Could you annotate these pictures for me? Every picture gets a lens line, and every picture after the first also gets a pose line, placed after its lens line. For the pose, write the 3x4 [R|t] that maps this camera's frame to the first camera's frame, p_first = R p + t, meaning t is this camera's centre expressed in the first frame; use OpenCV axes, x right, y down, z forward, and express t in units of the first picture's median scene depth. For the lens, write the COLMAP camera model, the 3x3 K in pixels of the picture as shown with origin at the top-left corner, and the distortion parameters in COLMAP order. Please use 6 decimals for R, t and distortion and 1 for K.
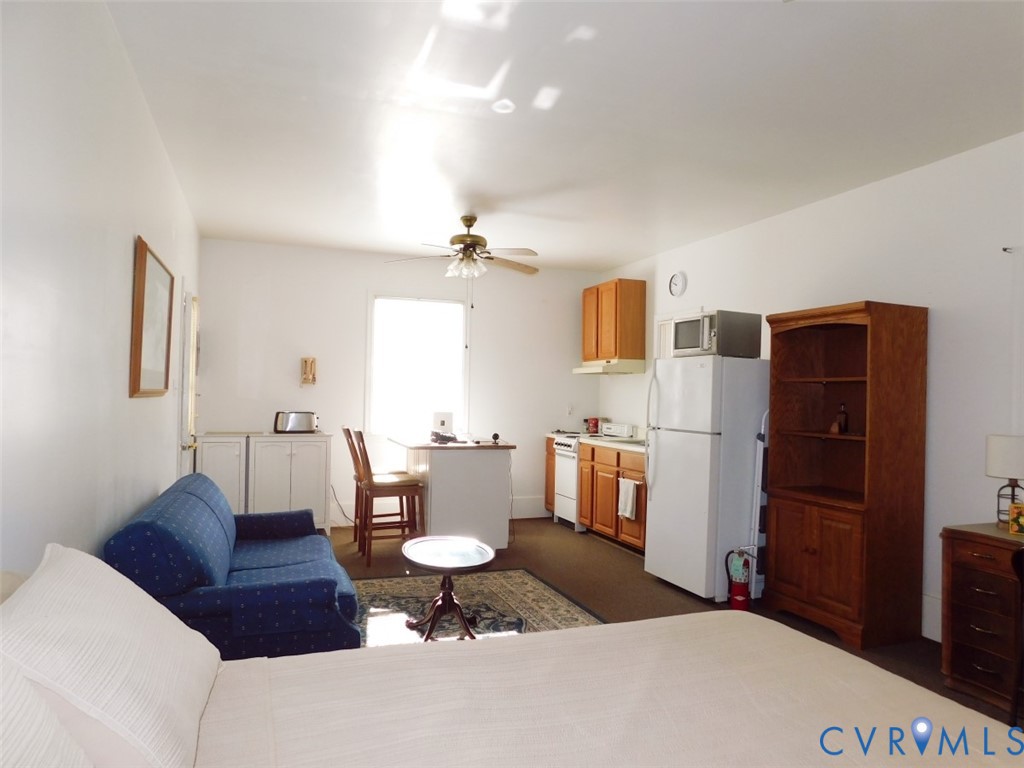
lens RADIAL K [[701.3, 0, 512.0], [0, 701.3, 384.0], [0, 0, 1]] dist [-0.049057, -0.000496]
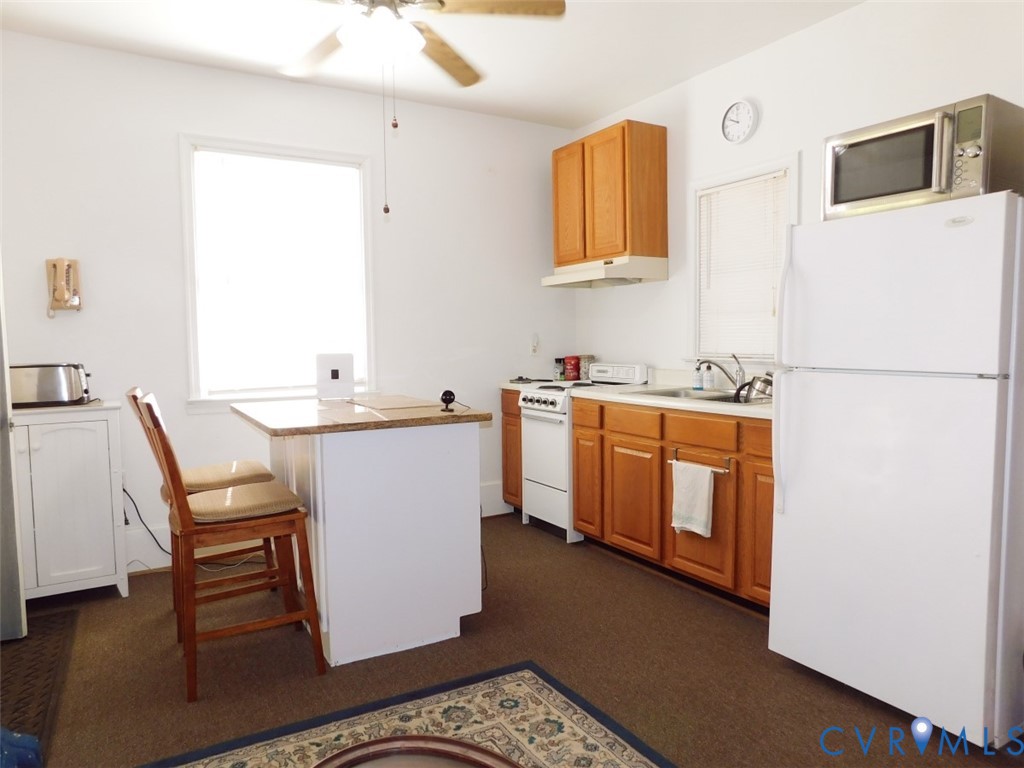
lens RADIAL K [[672.2, 0, 512.0], [0, 672.2, 384.0], [0, 0, 1]] dist [-0.030328, 0.001146]
pose [[0.981933, -0.044134, 0.184012, -0.060702], [0.028727, 0.995918, 0.085570, 0.022569], [-0.187038, -0.078738, 0.979192, 0.465315]]
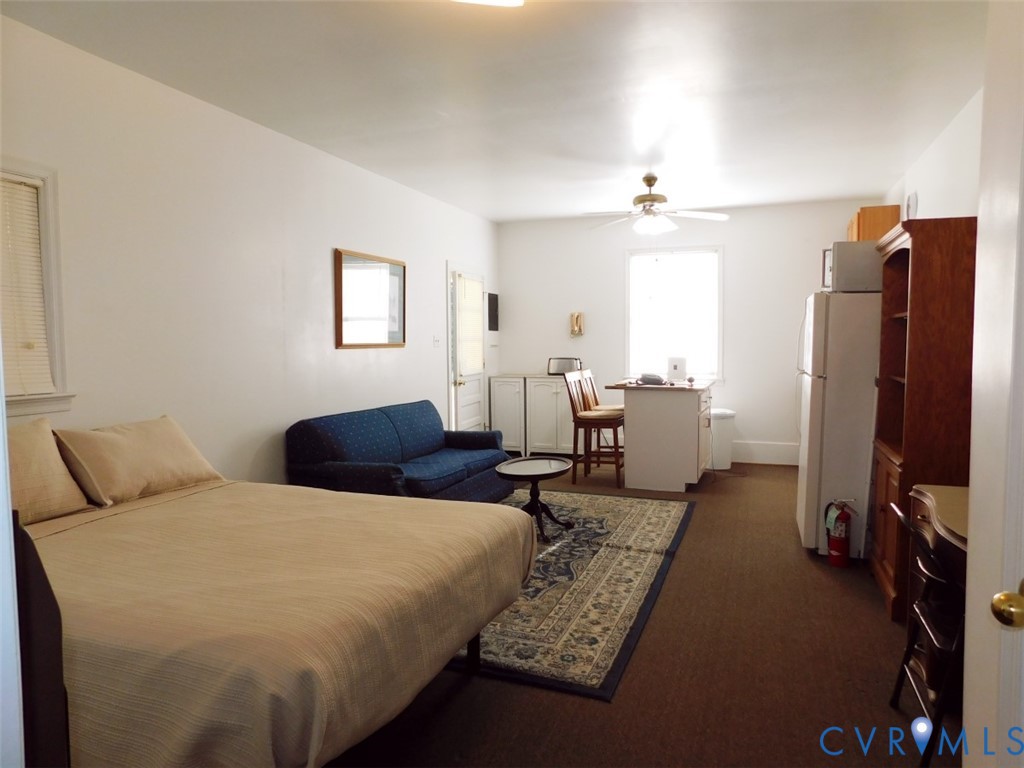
lens RADIAL K [[698.1, 0, 490.6], [0, 698.1, 387.5], [0, 0, 1]] dist [-0.036630, 0.001500]
pose [[0.735777, 0.020675, -0.676908, 0.425315], [0.031231, 0.997435, 0.064412, 0.008196], [0.676503, -0.068534, 0.733244, 0.014830]]
